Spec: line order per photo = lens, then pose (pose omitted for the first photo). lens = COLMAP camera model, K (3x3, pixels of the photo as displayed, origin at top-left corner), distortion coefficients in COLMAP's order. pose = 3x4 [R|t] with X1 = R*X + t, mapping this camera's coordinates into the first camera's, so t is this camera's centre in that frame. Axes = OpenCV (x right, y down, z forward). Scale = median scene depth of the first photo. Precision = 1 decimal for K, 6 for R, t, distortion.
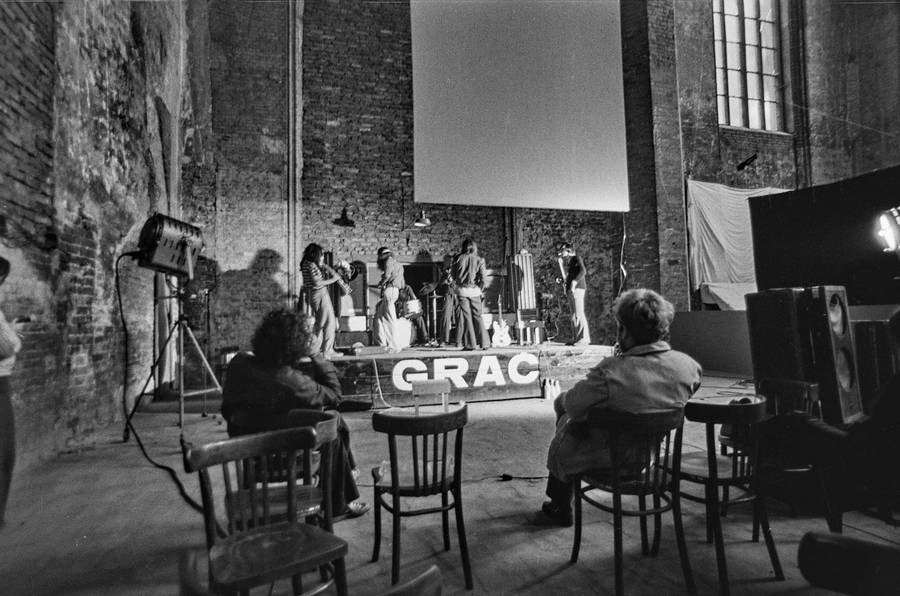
lens RADIAL K [[525.9, 0, 450.0], [0, 525.9, 298.0], [0, 0, 1]] dist [-0.073339, 0.063384]
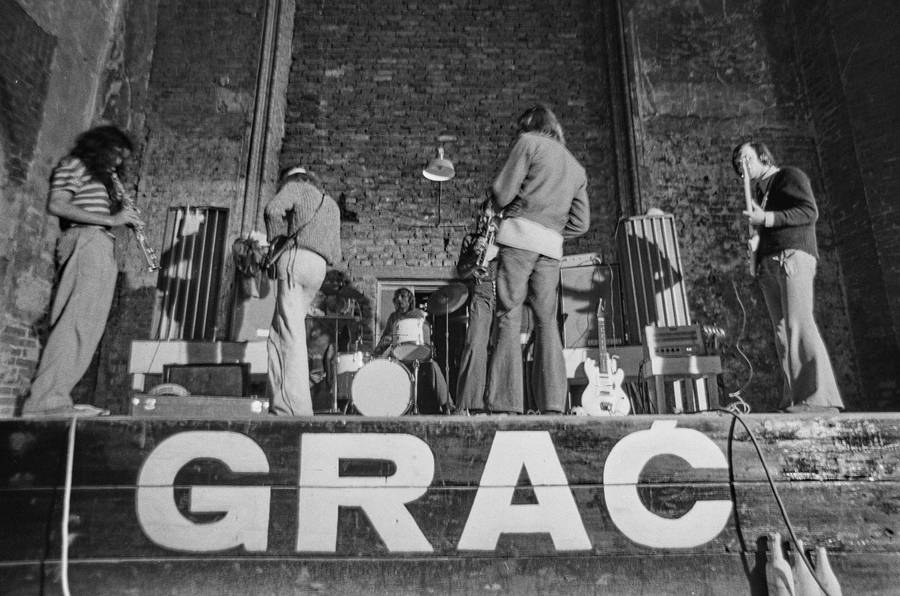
lens RADIAL K [[525.9, 0, 450.0], [0, 525.9, 298.0], [0, 0, 1]] dist [-0.073339, 0.063384]
pose [[0.967720, -0.034692, -0.249630, 0.084345], [-0.012442, 0.982697, -0.184802, 0.074598], [0.251721, 0.181942, 0.950544, 0.580143]]
